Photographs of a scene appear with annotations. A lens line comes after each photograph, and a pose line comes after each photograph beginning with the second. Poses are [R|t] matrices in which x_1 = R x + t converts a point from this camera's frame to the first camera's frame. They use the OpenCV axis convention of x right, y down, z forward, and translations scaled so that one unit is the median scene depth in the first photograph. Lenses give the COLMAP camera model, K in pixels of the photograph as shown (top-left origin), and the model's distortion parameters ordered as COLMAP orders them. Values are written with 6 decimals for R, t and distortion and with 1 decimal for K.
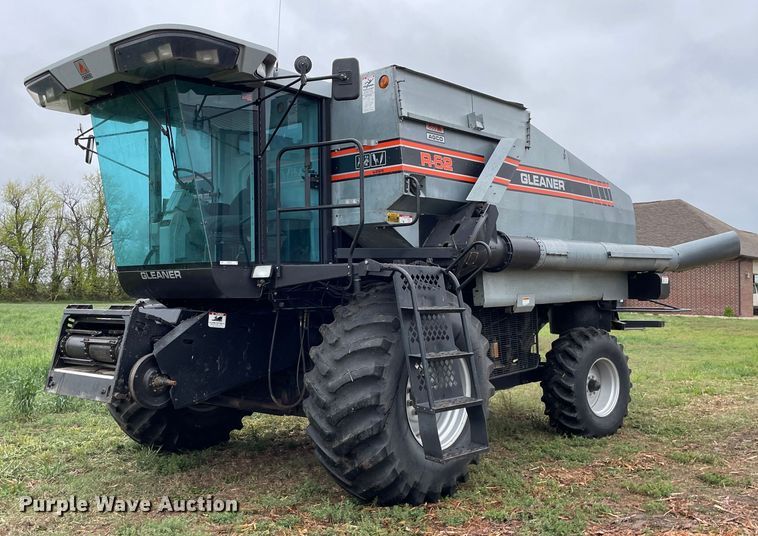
lens RADIAL K [[762.2, 0, 379.0], [0, 762.2, 268.0], [0, 0, 1]] dist [0.015883, 0.017586]
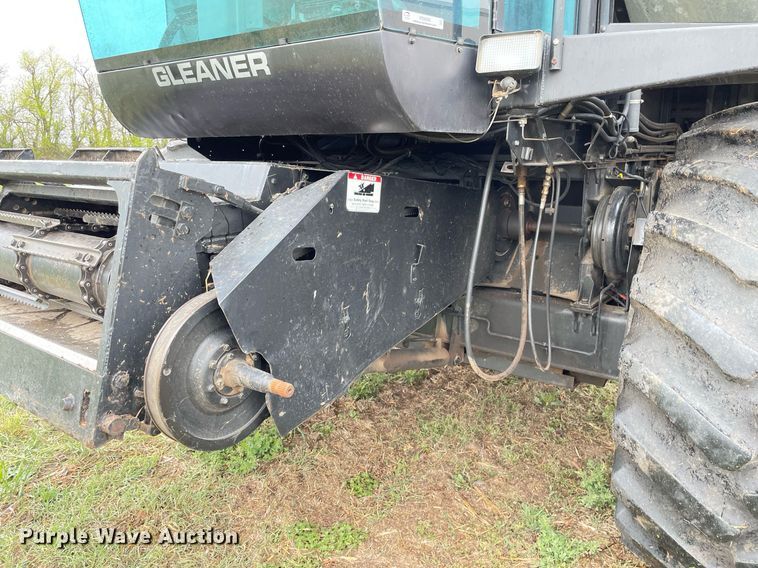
lens RADIAL K [[602.4, 0, 379.0], [0, 602.4, 284.0], [0, 0, 1]] dist [0.052411, -0.004265]
pose [[0.998852, -0.000285, 0.047896, -0.218865], [-0.011065, 0.971557, 0.236546, 0.040395], [-0.046601, -0.236804, 0.970439, 0.688166]]
